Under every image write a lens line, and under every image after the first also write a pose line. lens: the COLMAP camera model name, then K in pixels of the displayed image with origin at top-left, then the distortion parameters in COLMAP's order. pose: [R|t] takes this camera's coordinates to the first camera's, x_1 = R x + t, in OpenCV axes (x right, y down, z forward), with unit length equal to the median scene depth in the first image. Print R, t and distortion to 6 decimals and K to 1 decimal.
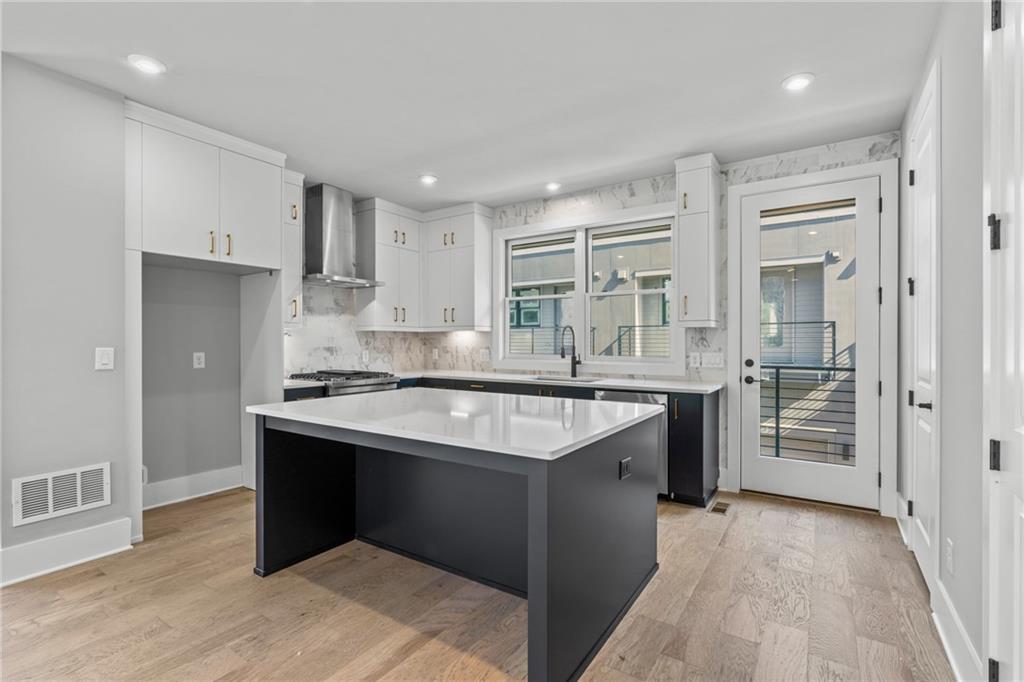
lens RADIAL K [[464.1, 0, 514.2], [0, 464.1, 339.6], [0, 0, 1]] dist [-0.008908, 0.004337]
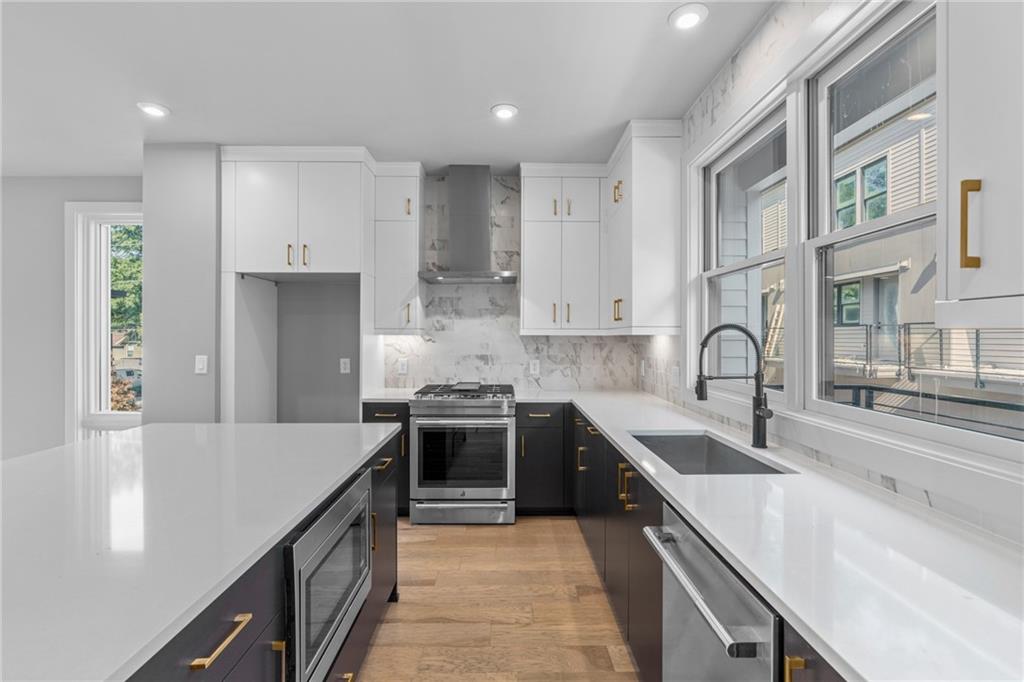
lens RADIAL K [[464.1, 0, 514.9], [0, 464.1, 336.3], [0, 0, 1]] dist [-0.008908, 0.004337]
pose [[0.571478, -0.001391, -0.820616, 0.327433], [0.001818, 0.999998, -0.000429, -0.017490], [0.820616, -0.001247, 0.571479, 0.548935]]
